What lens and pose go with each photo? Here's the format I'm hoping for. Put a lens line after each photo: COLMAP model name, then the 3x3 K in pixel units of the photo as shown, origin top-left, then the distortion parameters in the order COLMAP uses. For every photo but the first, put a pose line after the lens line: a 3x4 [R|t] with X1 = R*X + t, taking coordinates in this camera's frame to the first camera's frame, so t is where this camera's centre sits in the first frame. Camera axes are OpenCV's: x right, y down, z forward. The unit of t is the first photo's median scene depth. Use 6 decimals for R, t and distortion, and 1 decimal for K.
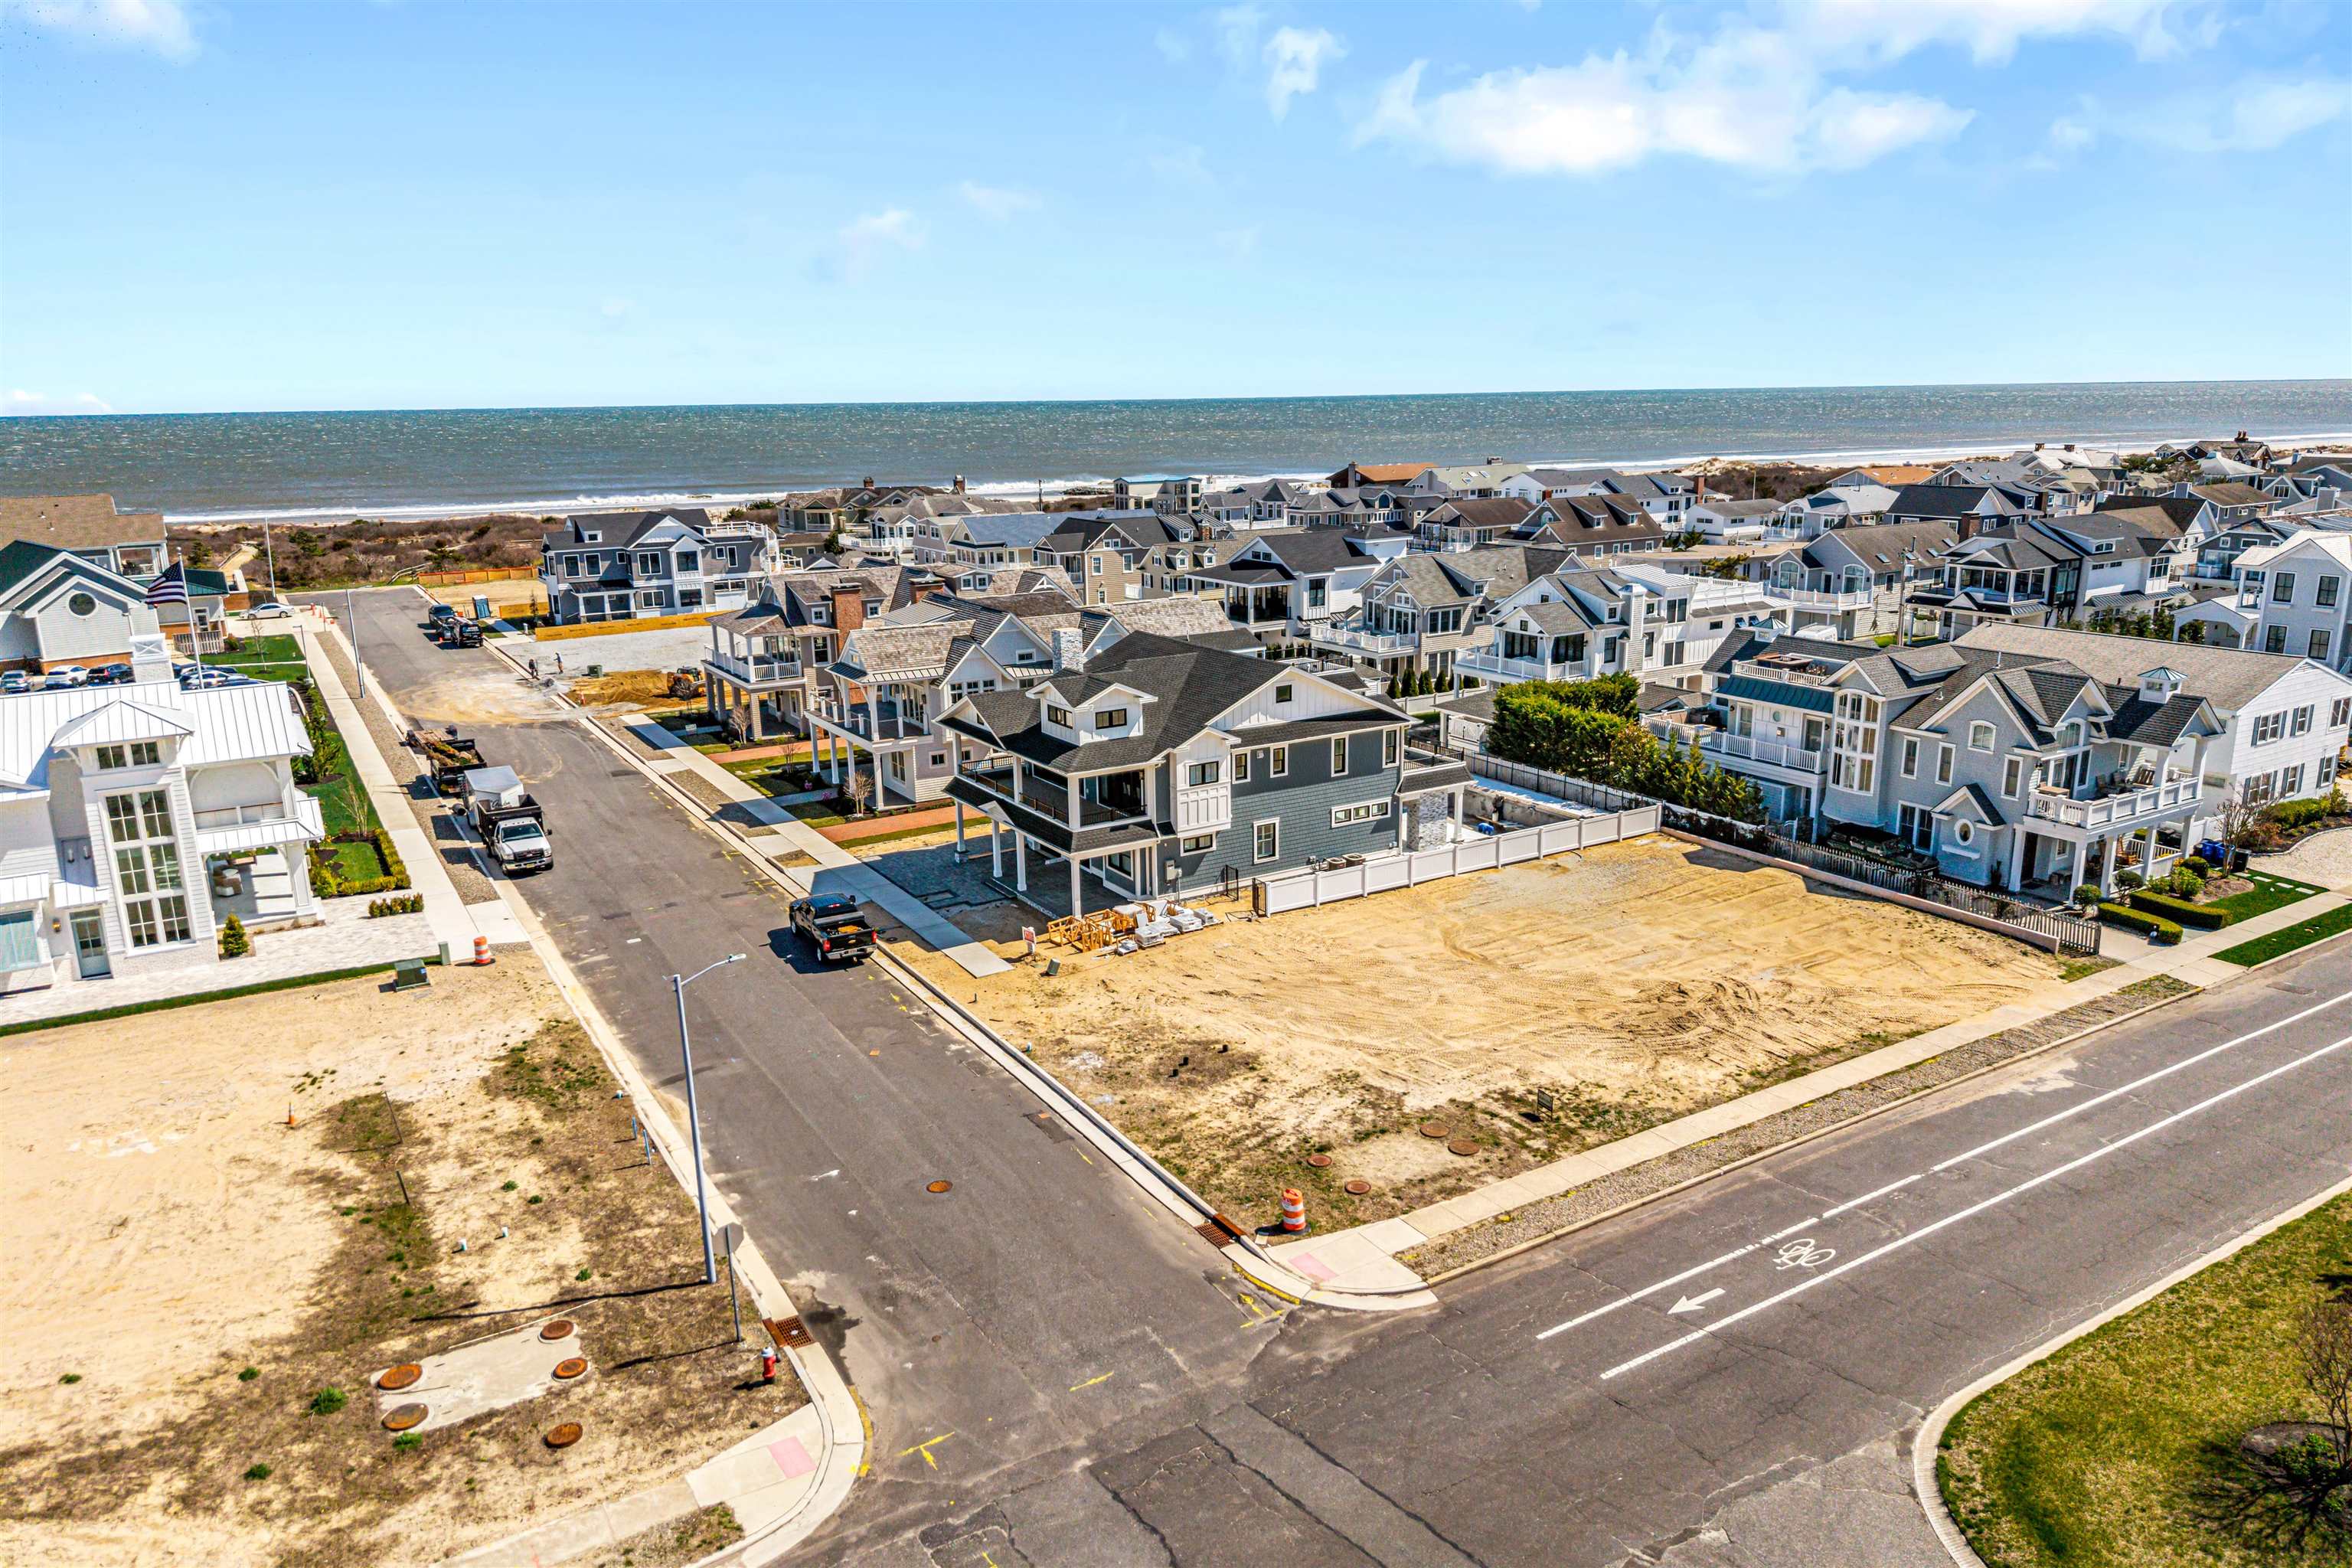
lens RADIAL K [[1563.1, 0, 1172.8], [0, 1563.1, 807.8], [0, 0, 1]] dist [0.055440, -0.062290]
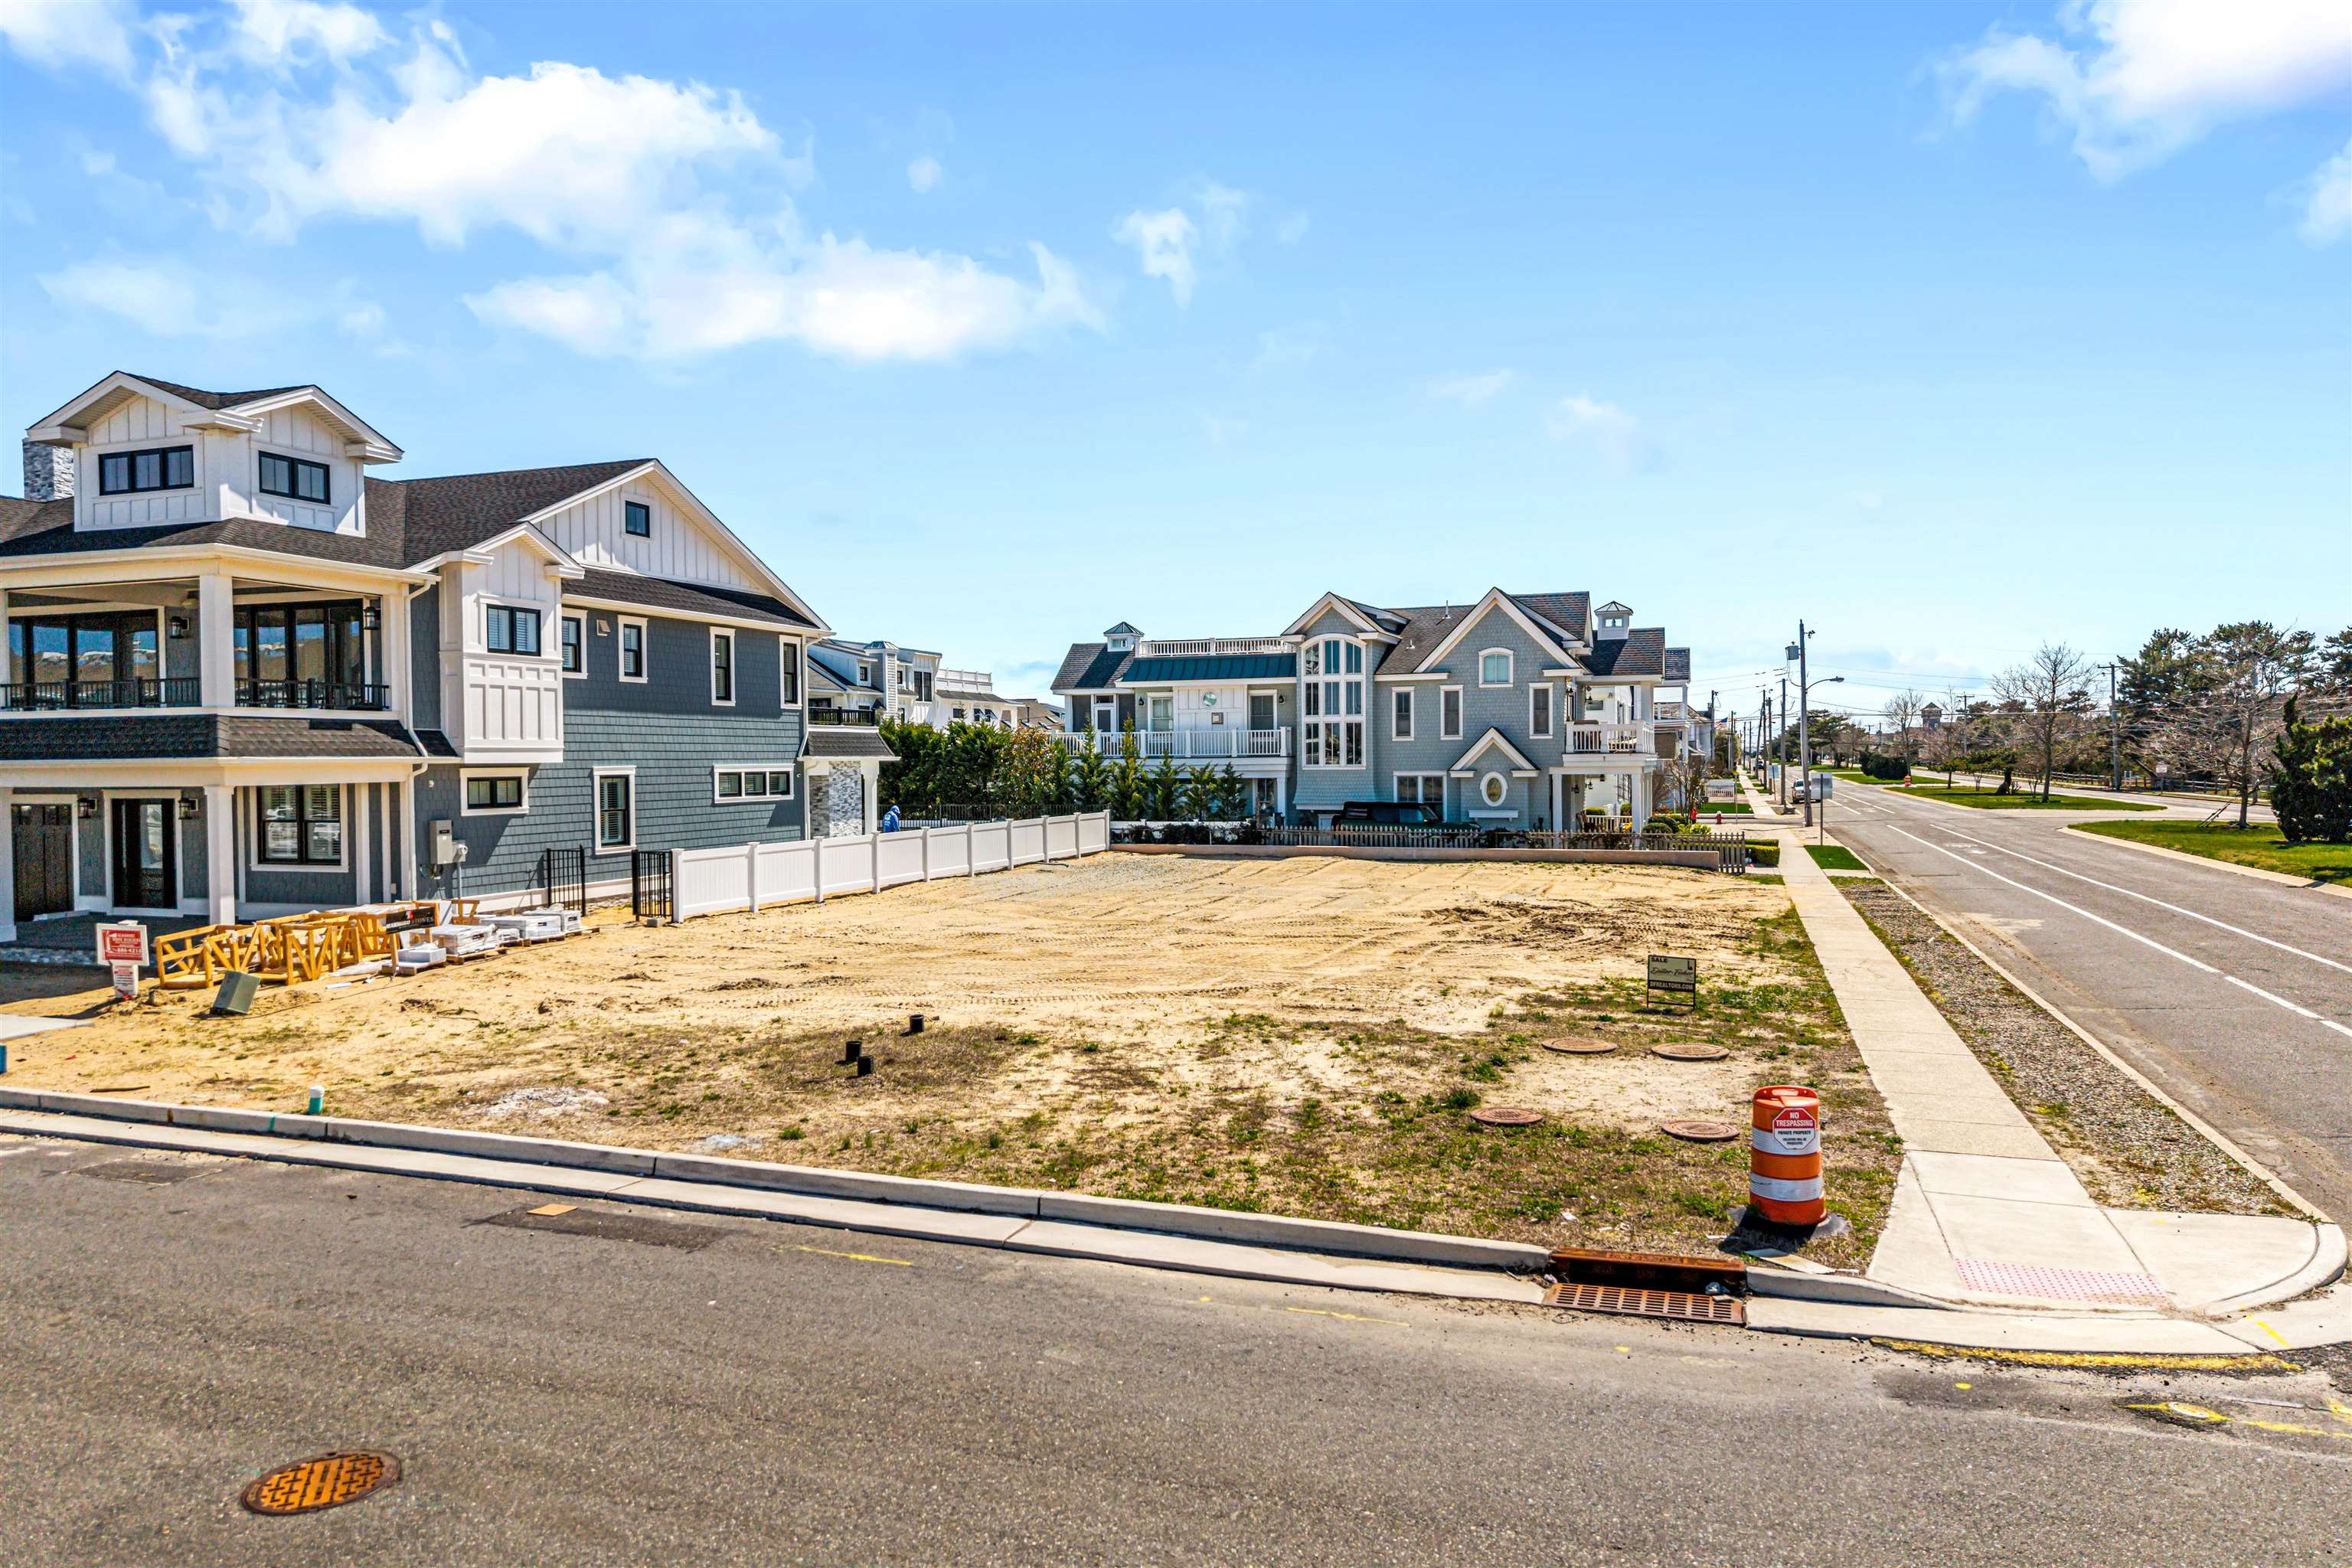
lens RADIAL K [[1563.1, 0, 1172.8], [0, 1563.1, 807.8], [0, 0, 1]] dist [0.055440, -0.062290]
pose [[0.774102, -0.010673, 0.632971, -0.129879], [0.158001, 0.971473, -0.176849, 0.148093], [-0.613027, 0.236909, 0.753706, 0.543385]]
